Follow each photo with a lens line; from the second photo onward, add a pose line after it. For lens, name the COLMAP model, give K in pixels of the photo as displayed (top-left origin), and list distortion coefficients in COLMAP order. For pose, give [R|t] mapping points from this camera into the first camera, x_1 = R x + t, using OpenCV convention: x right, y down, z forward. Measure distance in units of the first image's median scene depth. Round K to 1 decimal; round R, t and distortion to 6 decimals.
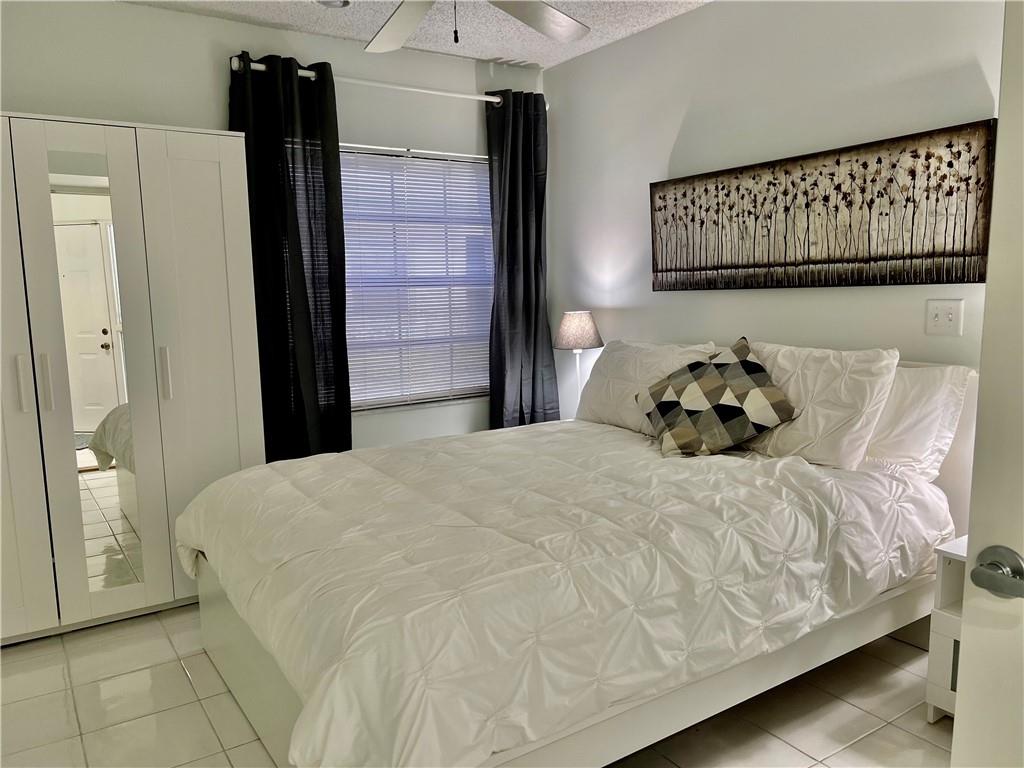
lens RADIAL K [[766.2, 0, 511.3], [0, 766.2, 390.1], [0, 0, 1]] dist [0.064396, -0.076837]
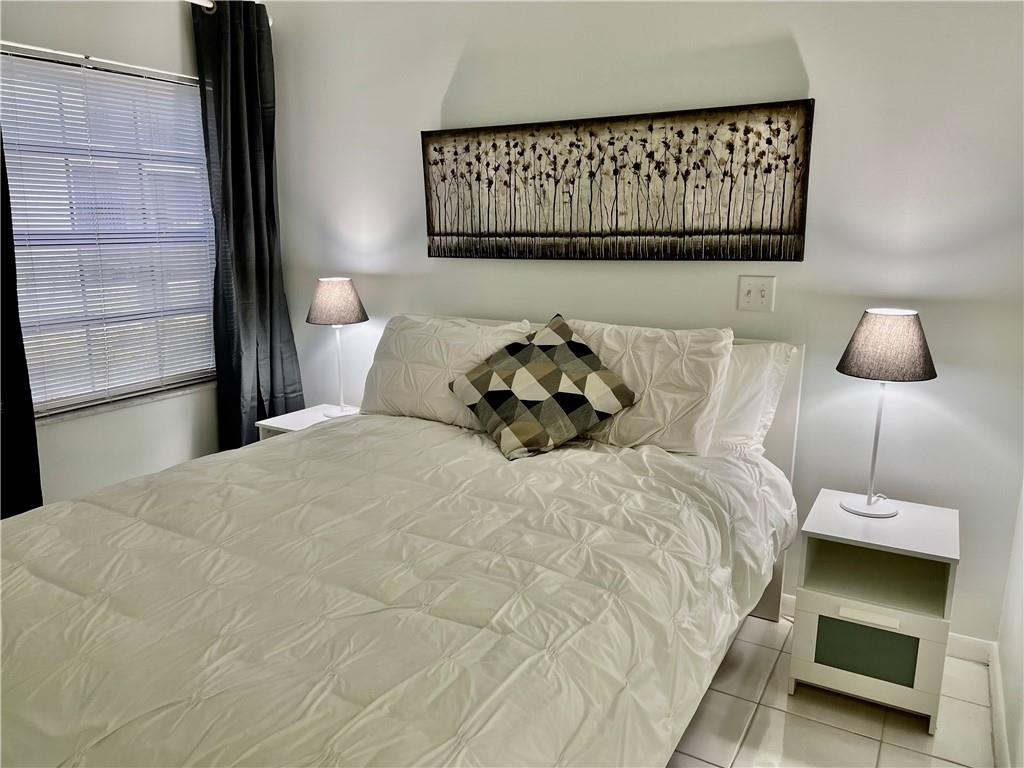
lens RADIAL K [[766.2, 0, 509.6], [0, 766.2, 390.7], [0, 0, 1]] dist [0.064396, -0.076837]
pose [[0.895494, -0.073153, 0.439020, -0.176748], [0.041376, 0.995811, 0.081533, -0.059293], [-0.443145, -0.054847, 0.894770, 0.216221]]
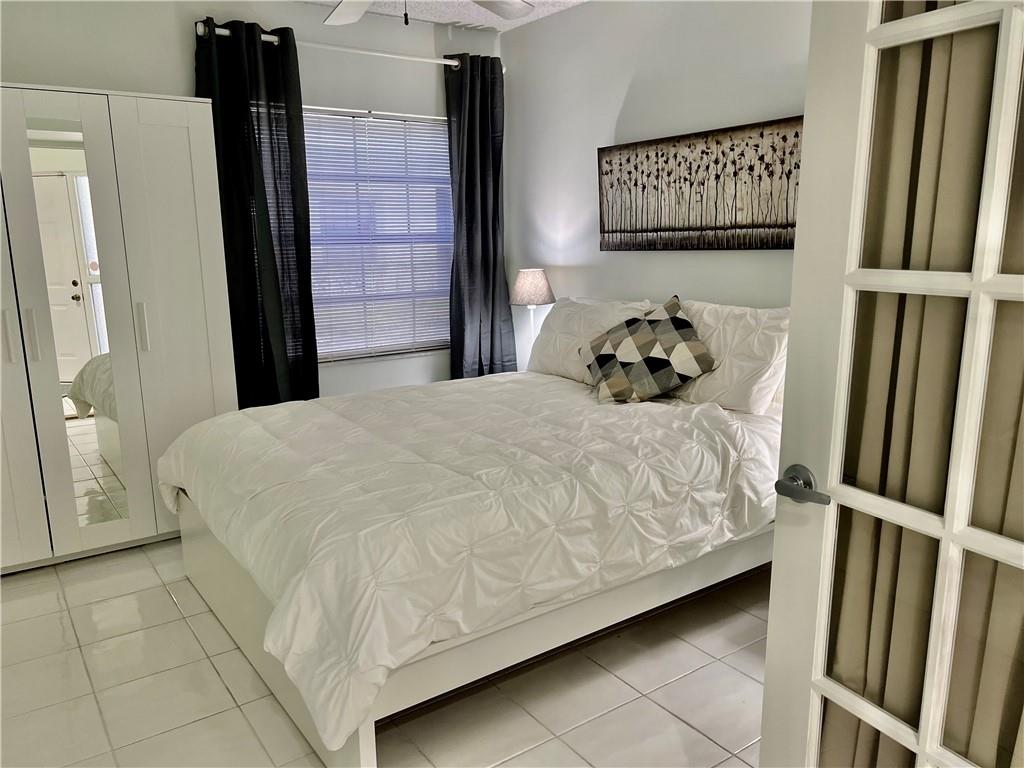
lens RADIAL K [[766.2, 0, 506.5], [0, 766.2, 392.8], [0, 0, 1]] dist [0.064396, -0.076837]
pose [[0.999607, -0.000061, 0.028047, 0.032008], [-0.001798, 0.997800, 0.066272, -0.002798], [-0.027989, -0.066296, 0.997407, -0.104641]]
